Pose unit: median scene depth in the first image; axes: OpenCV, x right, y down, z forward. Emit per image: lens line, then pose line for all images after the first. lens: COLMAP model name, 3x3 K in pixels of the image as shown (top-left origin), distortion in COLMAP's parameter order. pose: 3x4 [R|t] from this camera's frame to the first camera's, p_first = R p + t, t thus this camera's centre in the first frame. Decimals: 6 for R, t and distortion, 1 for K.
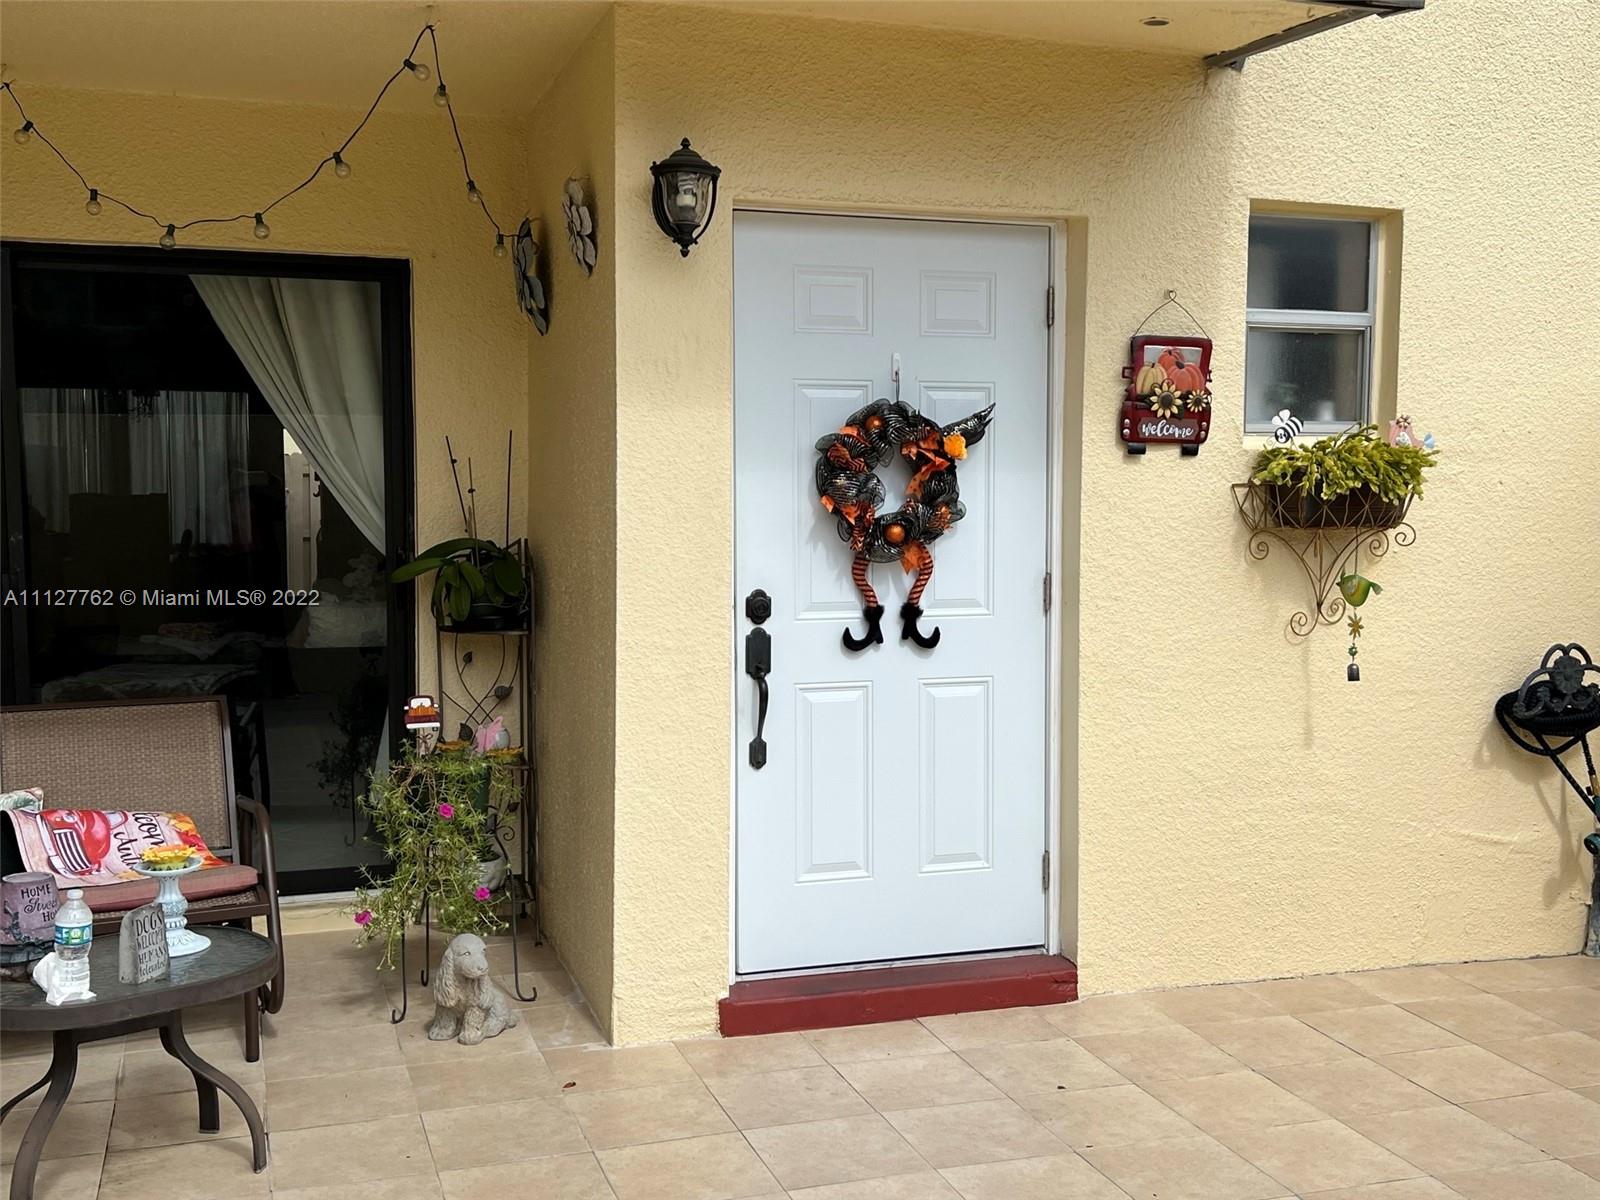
lens RADIAL K [[1666.5, 0, 800.0], [0, 1666.5, 600.0], [0, 0, 1]] dist [0.205094, -0.660493]
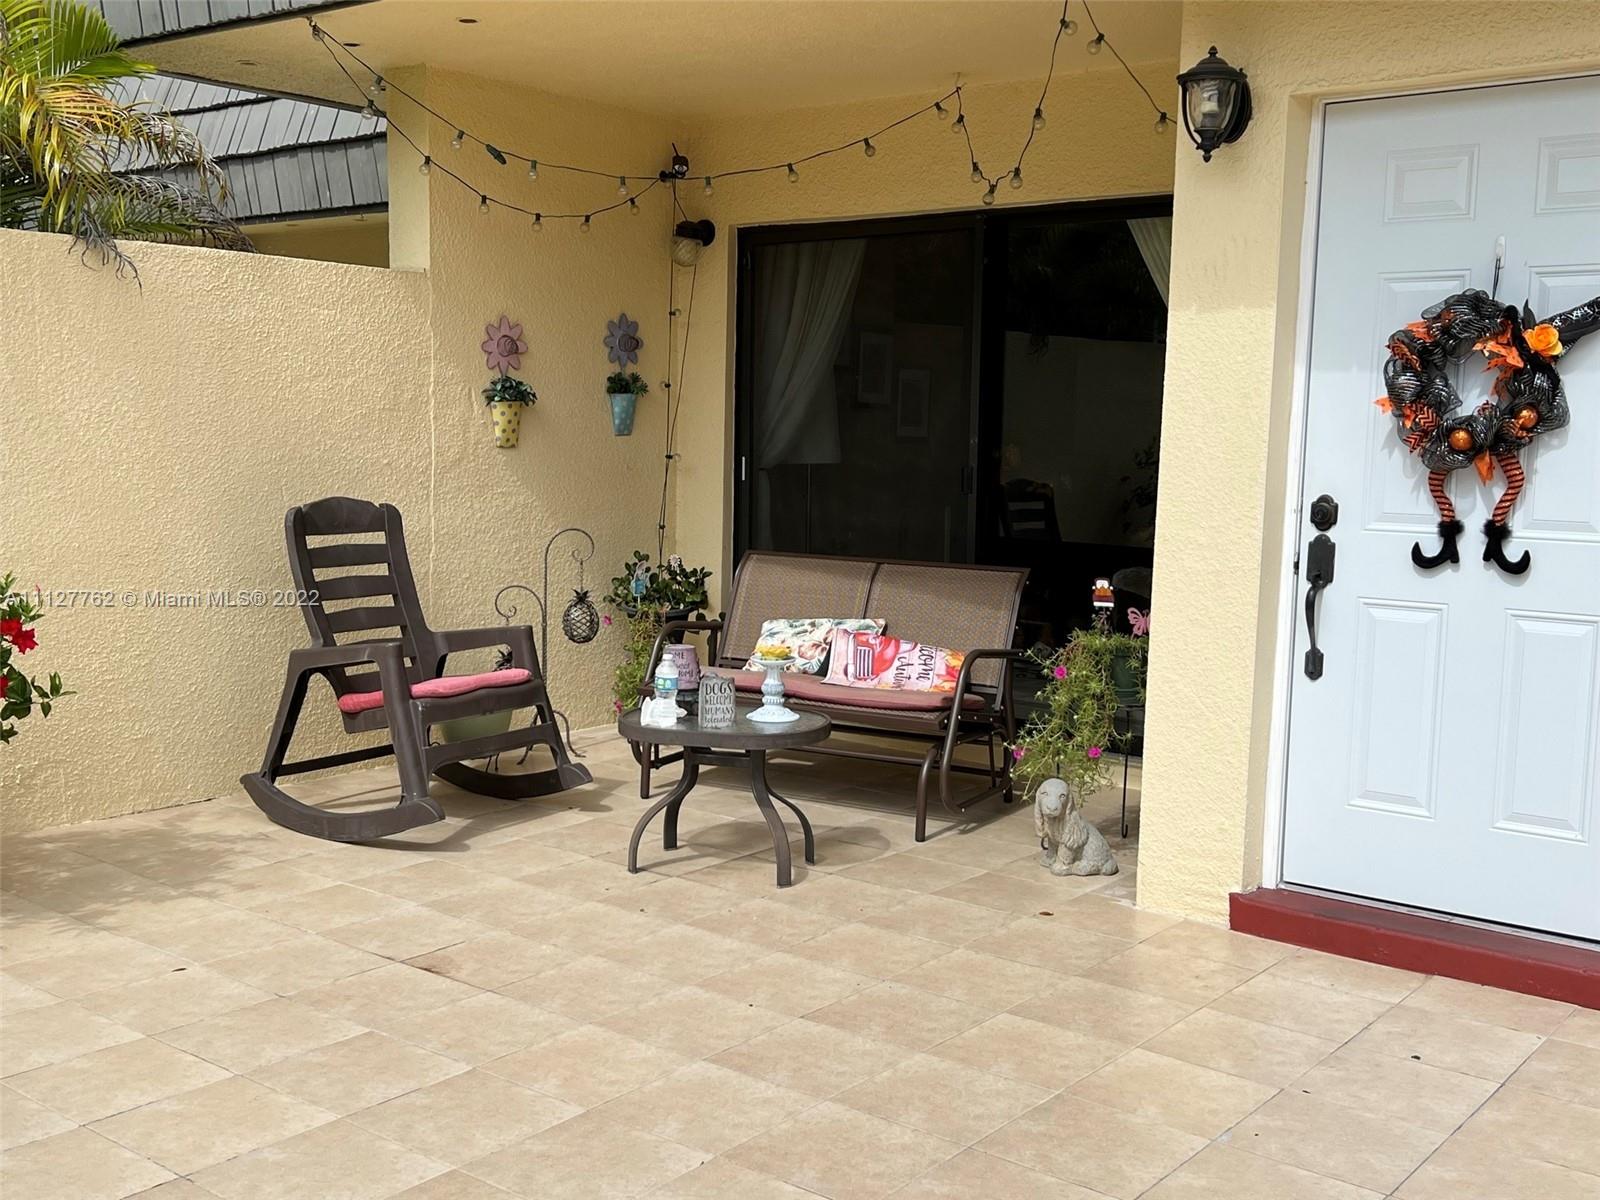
lens RADIAL K [[1693.7, 0, 859.8], [0, 1693.7, 603.9], [0, 0, 1]] dist [0.233709, -0.686434]
pose [[0.562698, 0.096323, -0.821032, 0.649206], [-0.078261, 0.994935, 0.063088, 0.014810], [0.822950, 0.028755, 0.567386, 0.214281]]
